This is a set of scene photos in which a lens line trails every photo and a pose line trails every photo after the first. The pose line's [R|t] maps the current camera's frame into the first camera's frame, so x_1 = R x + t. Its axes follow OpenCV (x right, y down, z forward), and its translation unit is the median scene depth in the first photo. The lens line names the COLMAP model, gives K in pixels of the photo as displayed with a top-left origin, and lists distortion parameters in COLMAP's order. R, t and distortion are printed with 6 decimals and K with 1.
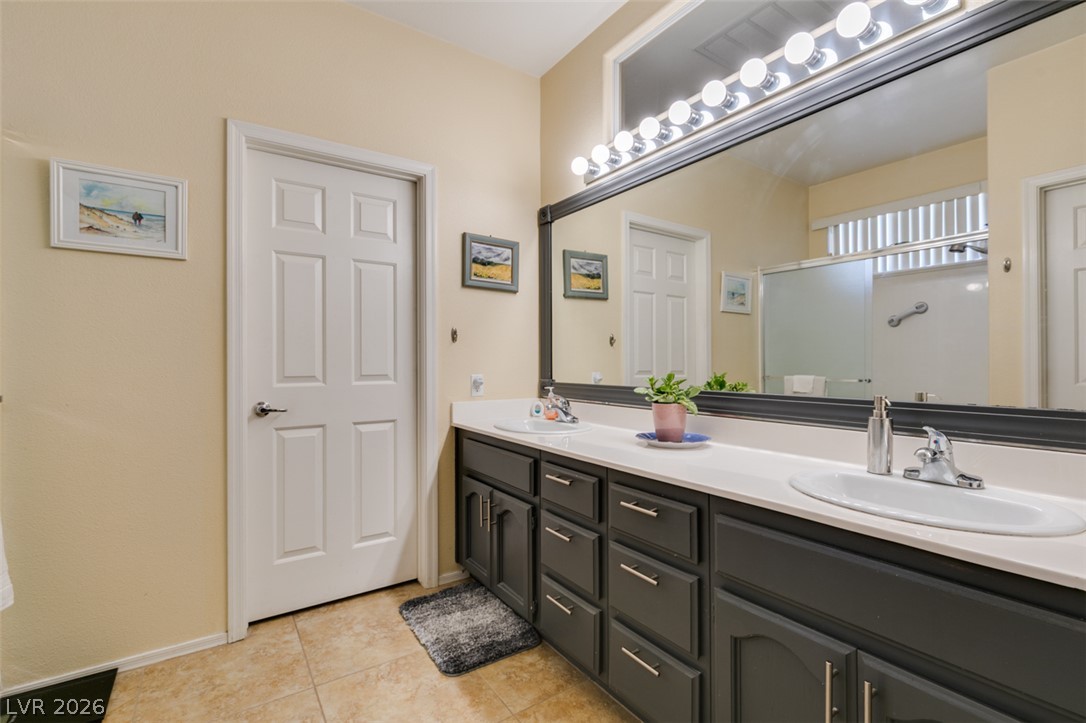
lens RADIAL K [[487.3, 0, 542.1], [0, 487.3, 363.6], [0, 0, 1]] dist [-0.000830, -0.000449]
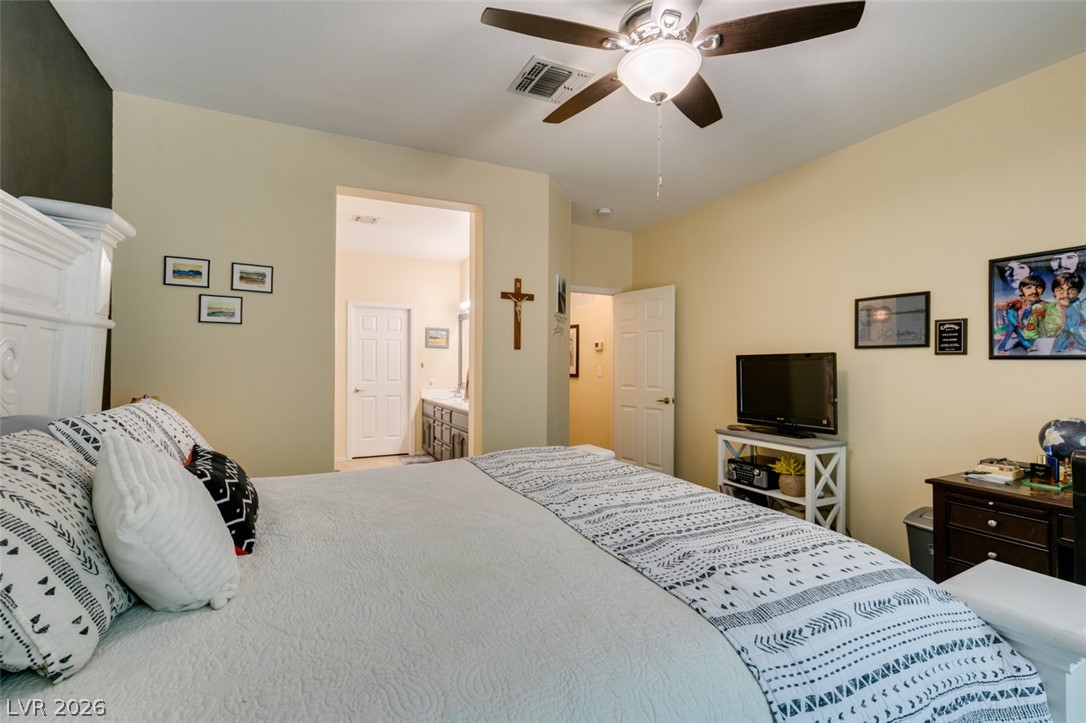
lens RADIAL K [[487.3, 0, 542.1], [0, 487.3, 363.6], [0, 0, 1]] dist [-0.000830, -0.000449]
pose [[0.989921, 0.006622, -0.141467, 0.883853], [-0.007397, 0.999960, -0.004953, -0.059455], [0.141429, 0.005949, 0.989931, -1.632899]]
